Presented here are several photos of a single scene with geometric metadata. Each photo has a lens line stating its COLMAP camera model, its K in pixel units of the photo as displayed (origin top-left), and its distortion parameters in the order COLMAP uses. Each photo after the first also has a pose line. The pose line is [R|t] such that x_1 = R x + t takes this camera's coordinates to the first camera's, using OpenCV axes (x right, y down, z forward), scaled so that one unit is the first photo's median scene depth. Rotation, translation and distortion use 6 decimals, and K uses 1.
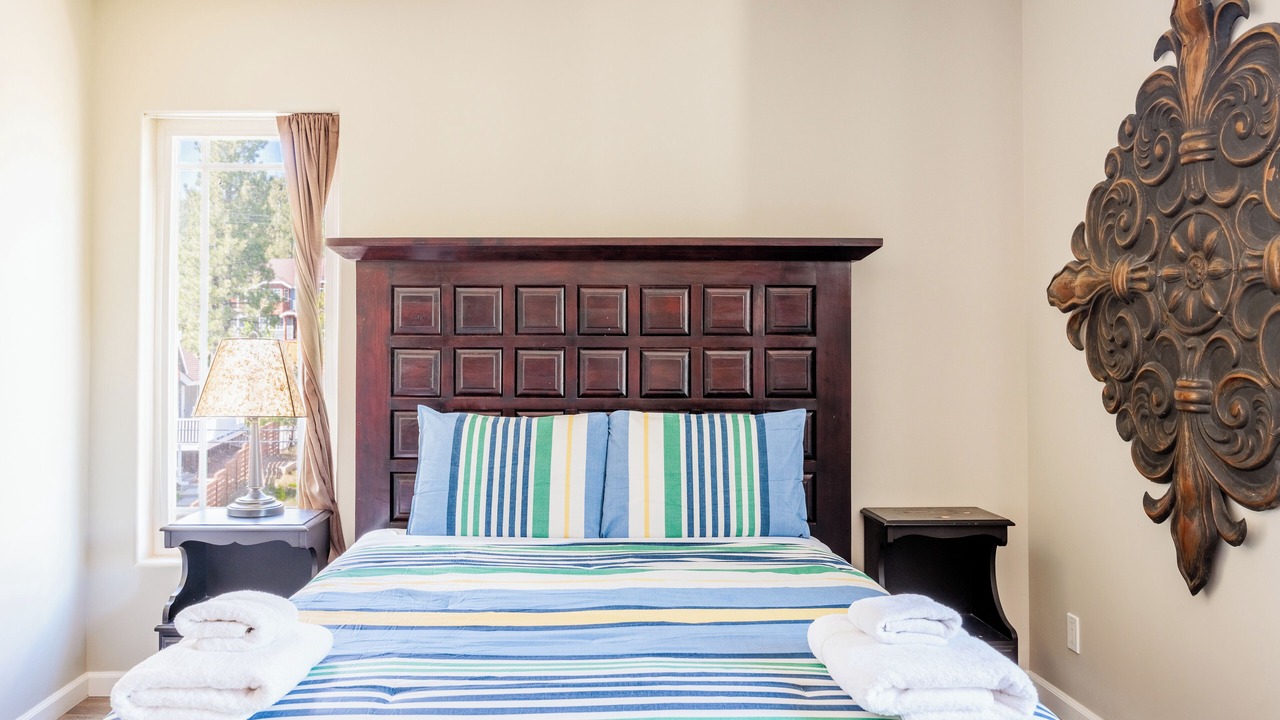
lens RADIAL K [[994.5, 0, 596.7], [0, 994.5, 312.3], [0, 0, 1]] dist [-0.001009, 0.002392]
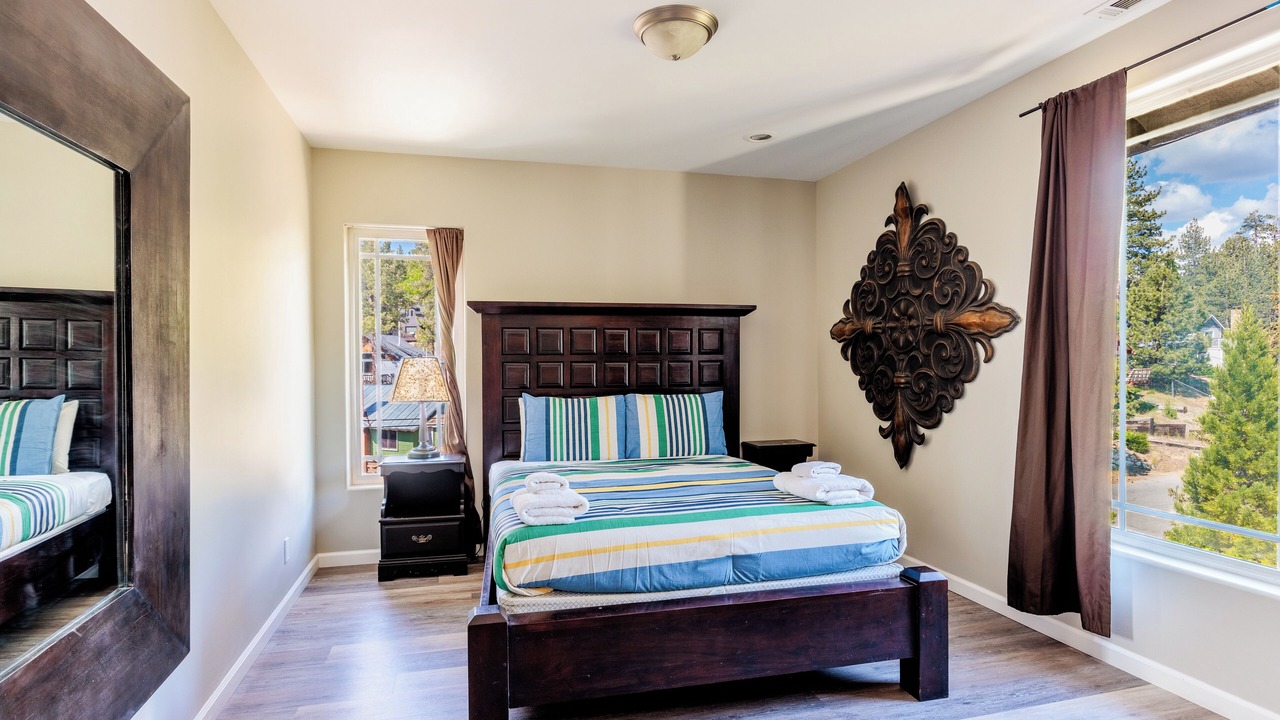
lens RADIAL K [[667.2, 0, 648.3], [0, 667.2, 354.8], [0, 0, 1]] dist [-0.003875, -0.000724]
pose [[0.970658, -0.004489, 0.240424, -0.276822], [-0.001726, 0.999670, 0.025632, -0.010365], [-0.240459, -0.025295, 0.970330, -0.279461]]
